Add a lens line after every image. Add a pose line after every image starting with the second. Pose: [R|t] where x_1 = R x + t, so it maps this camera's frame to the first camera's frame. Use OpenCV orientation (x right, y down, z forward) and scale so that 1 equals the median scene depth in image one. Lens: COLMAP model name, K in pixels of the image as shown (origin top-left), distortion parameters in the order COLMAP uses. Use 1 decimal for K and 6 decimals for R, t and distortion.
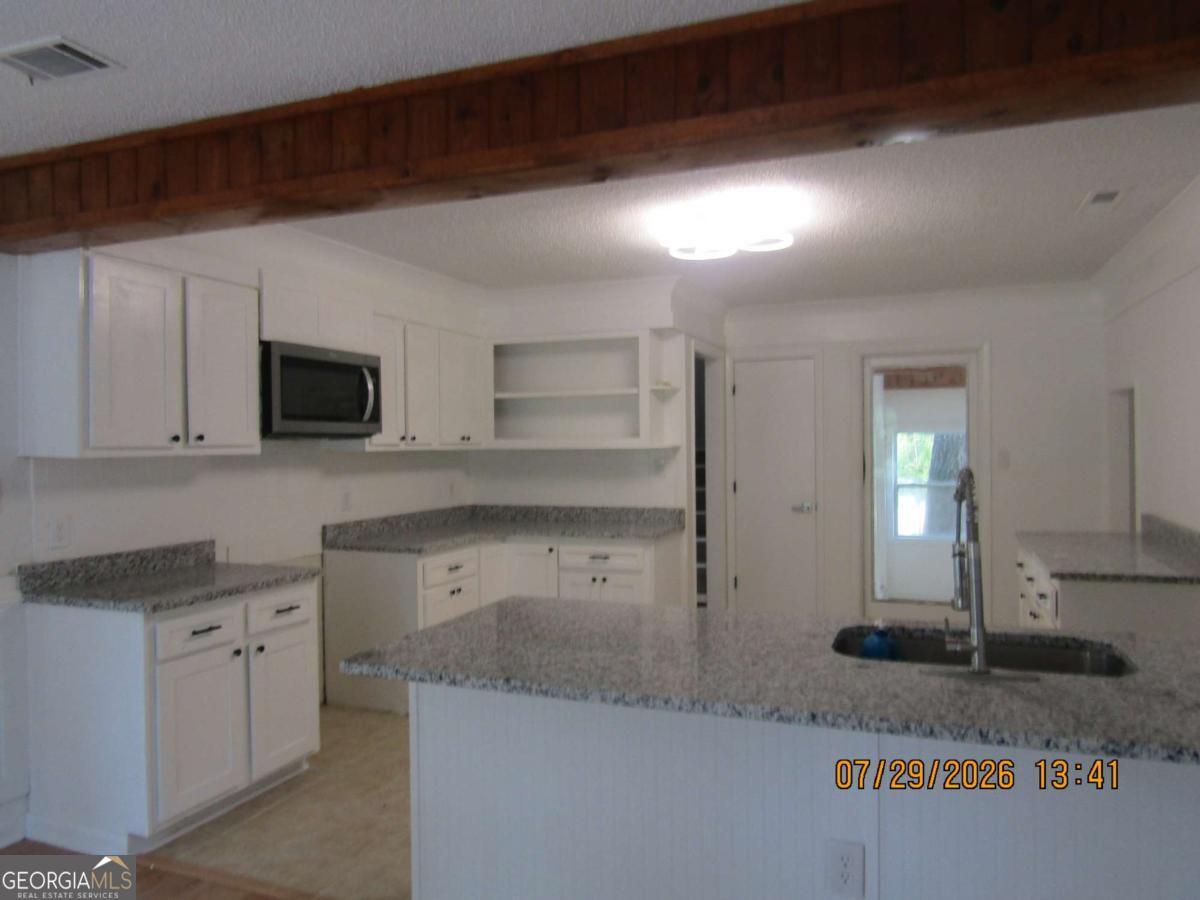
lens RADIAL K [[872.1, 0, 600.0], [0, 872.1, 450.0], [0, 0, 1]] dist [0.002701, 0.001851]
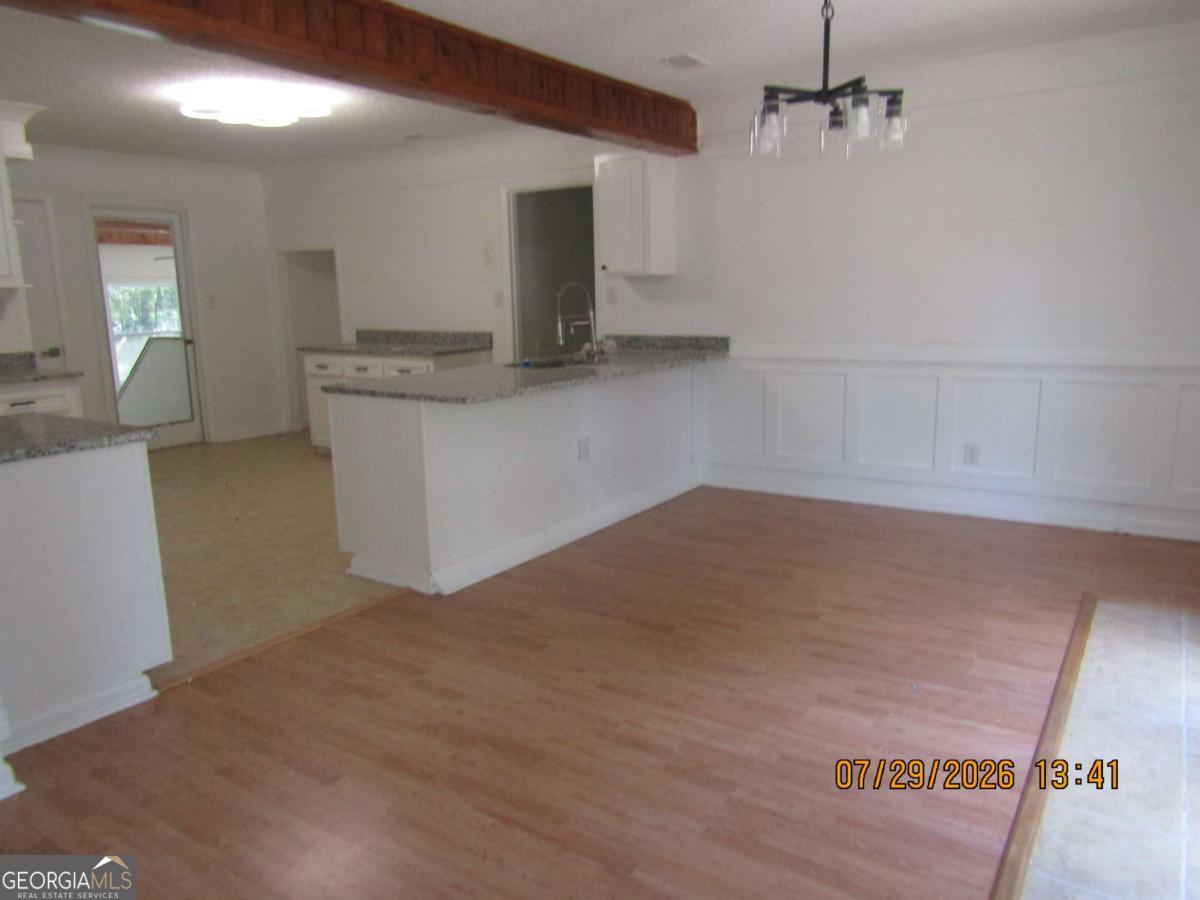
lens RADIAL K [[872.1, 0, 600.0], [0, 872.1, 450.0], [0, 0, 1]] dist [0.002701, 0.001851]
pose [[0.211731, -0.173562, 0.961793, -1.235339], [0.028331, 0.984781, 0.171473, 0.041092], [-0.976917, -0.009057, 0.213426, 0.277424]]
